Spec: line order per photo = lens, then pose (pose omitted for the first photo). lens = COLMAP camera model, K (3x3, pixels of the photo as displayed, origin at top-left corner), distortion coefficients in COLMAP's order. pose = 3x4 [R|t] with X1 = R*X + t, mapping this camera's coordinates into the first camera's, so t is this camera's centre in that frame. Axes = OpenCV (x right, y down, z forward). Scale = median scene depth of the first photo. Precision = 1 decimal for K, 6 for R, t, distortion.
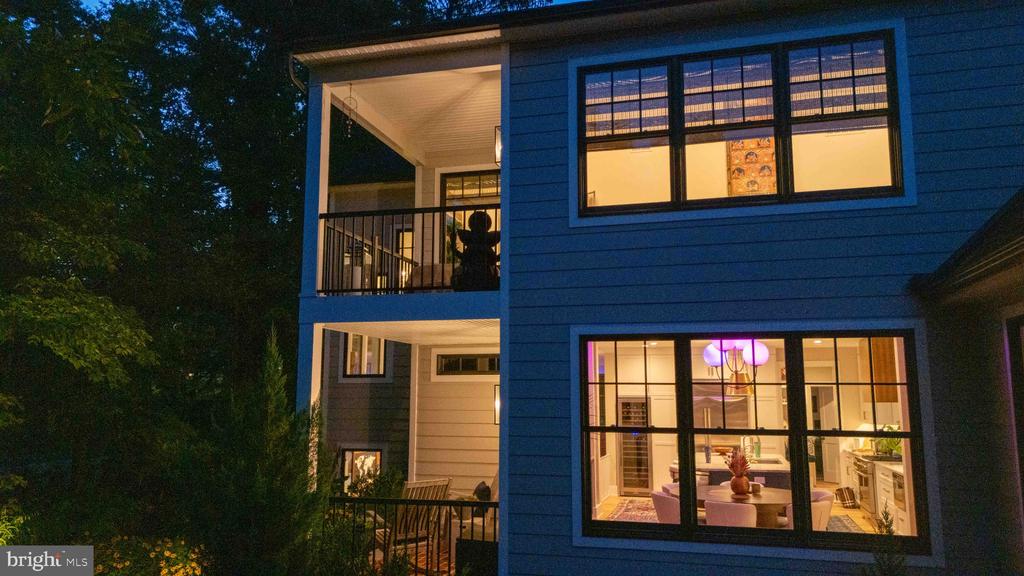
lens RADIAL K [[765.9, 0, 513.9], [0, 765.9, 285.7], [0, 0, 1]] dist [0.040855, -0.000859]
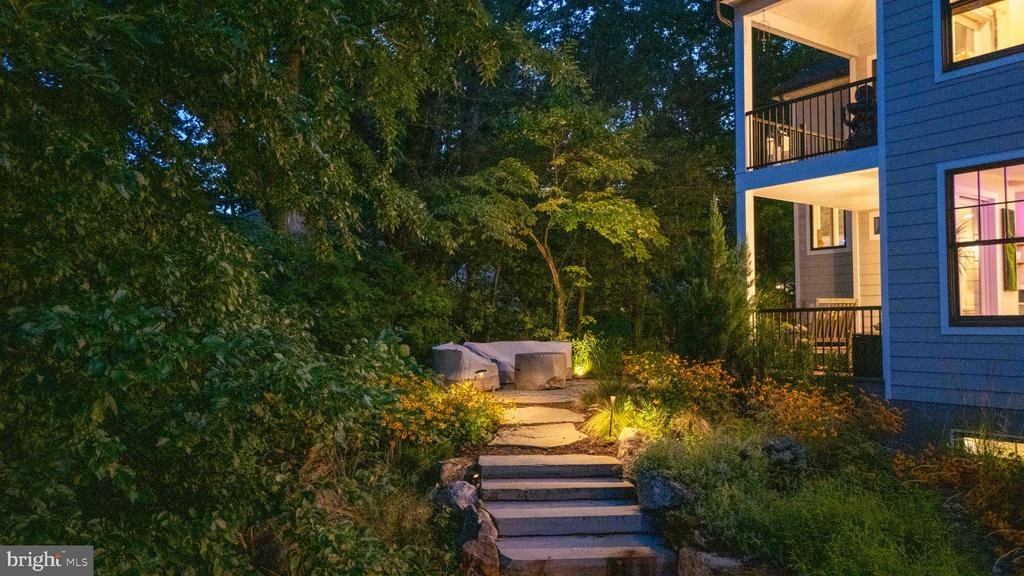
lens RADIAL K [[765.9, 0, 514.4], [0, 765.9, 286.7], [0, 0, 1]] dist [0.040855, -0.000859]
pose [[0.770453, -0.036002, -0.636479, 0.315082], [0.093743, 0.993949, 0.057254, 0.105988], [0.630566, -0.103777, 0.769166, -0.385089]]
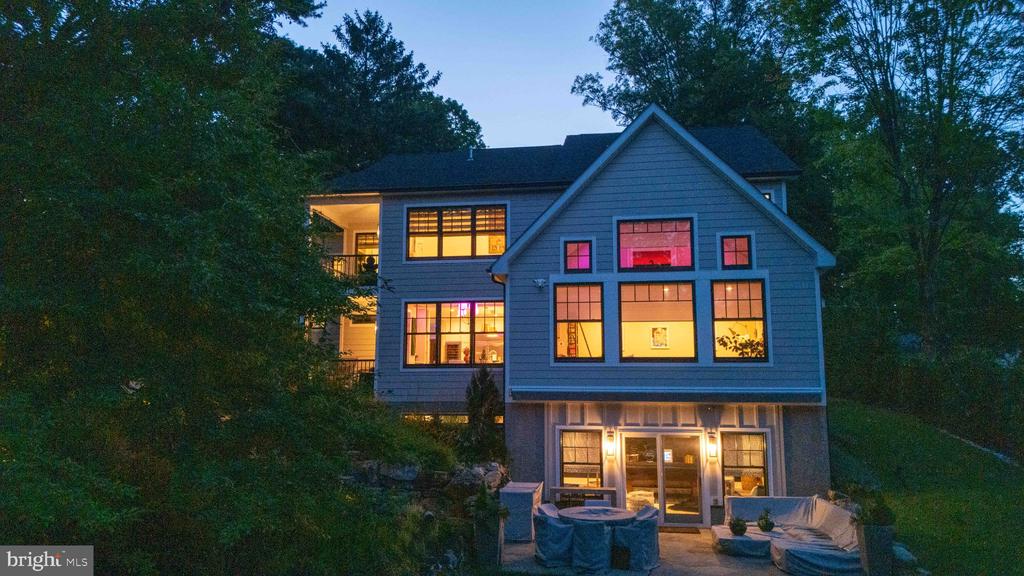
lens RADIAL K [[765.9, 0, 511.6], [0, 765.9, 286.9], [0, 0, 1]] dist [0.040855, -0.000859]
pose [[0.993098, 0.017539, 0.115971, 0.139002], [-0.018020, 0.999833, 0.003102, -0.007323], [-0.115897, -0.005170, 0.993248, -1.781563]]
